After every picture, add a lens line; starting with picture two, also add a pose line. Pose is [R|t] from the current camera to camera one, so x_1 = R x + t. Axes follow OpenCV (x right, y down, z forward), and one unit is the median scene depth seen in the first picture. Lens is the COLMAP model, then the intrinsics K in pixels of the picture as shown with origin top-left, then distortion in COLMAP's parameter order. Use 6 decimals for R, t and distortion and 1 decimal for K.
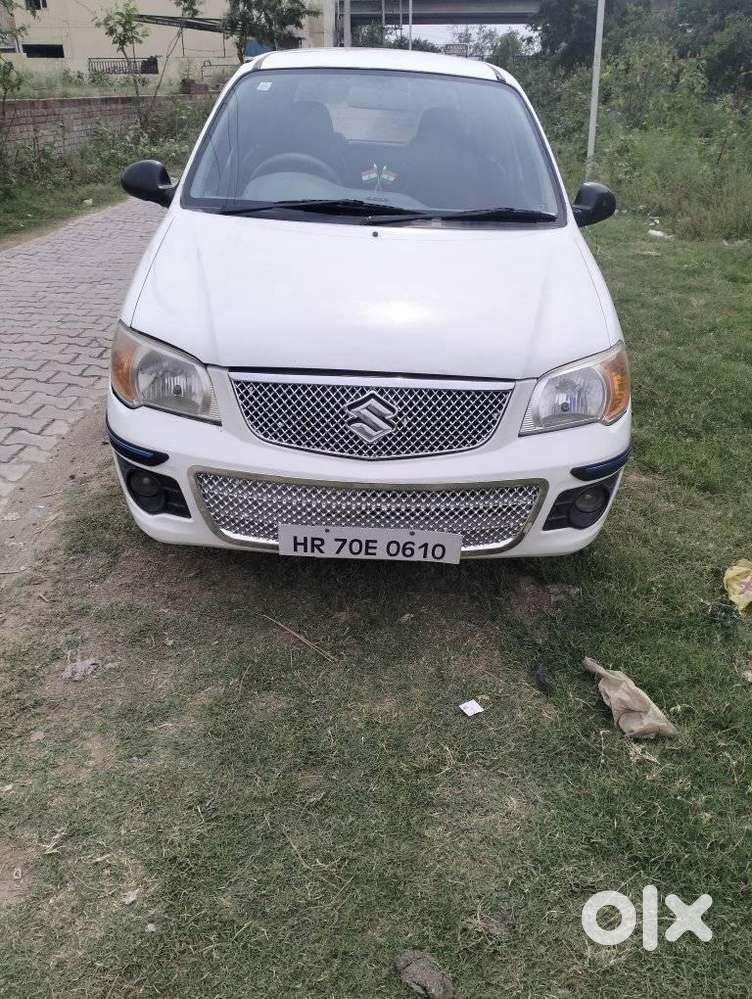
lens RADIAL K [[779.5, 0, 389.9], [0, 779.5, 474.8], [0, 0, 1]] dist [0.054613, -0.097484]
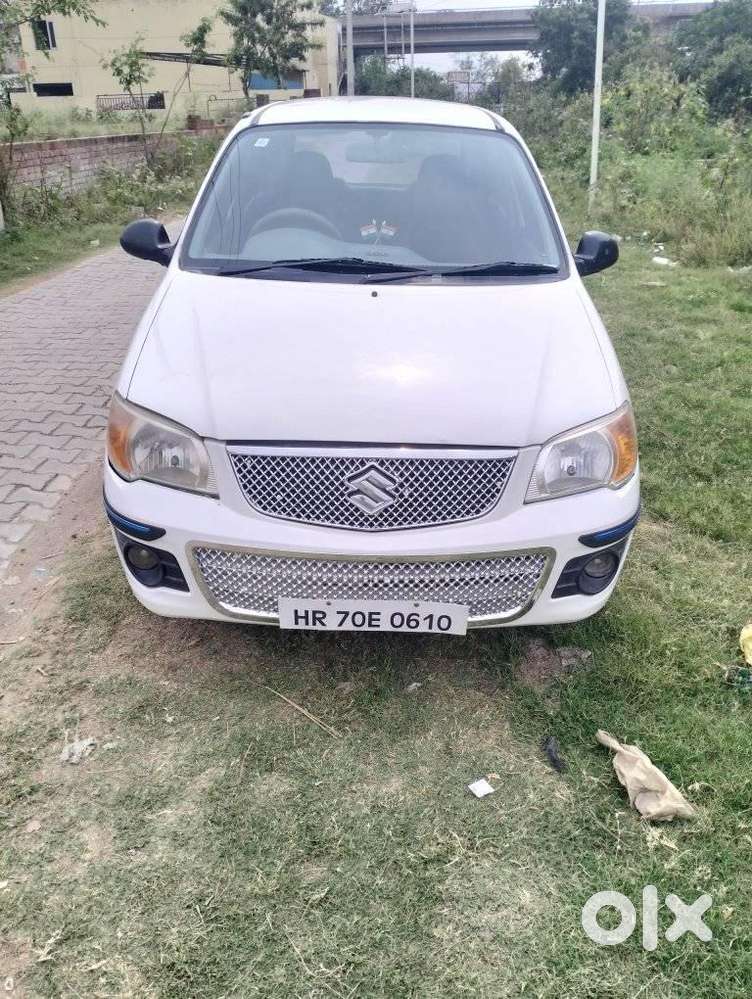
lens RADIAL K [[779.5, 0, 389.9], [0, 779.5, 474.8], [0, 0, 1]] dist [0.054613, -0.097484]
pose [[0.999749, -0.018283, -0.012979, 0.011132], [0.017902, 0.999424, -0.028840, -0.059051], [0.013499, 0.028600, 0.999500, 0.022296]]
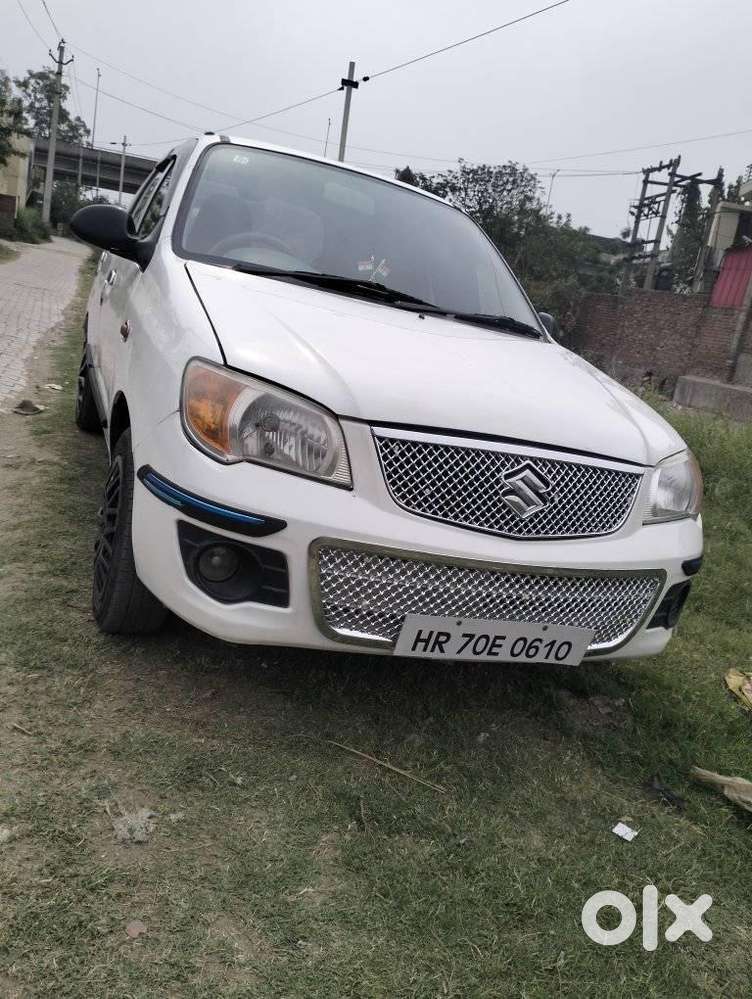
lens RADIAL K [[775.6, 0, 349.2], [0, 775.6, 462.1], [0, 0, 1]] dist [0.042488, -0.080712]
pose [[0.935997, 0.084701, 0.341665, -0.486632], [-0.009964, 0.976605, -0.214812, 0.082052], [-0.351866, 0.197659, 0.914943, 0.238003]]
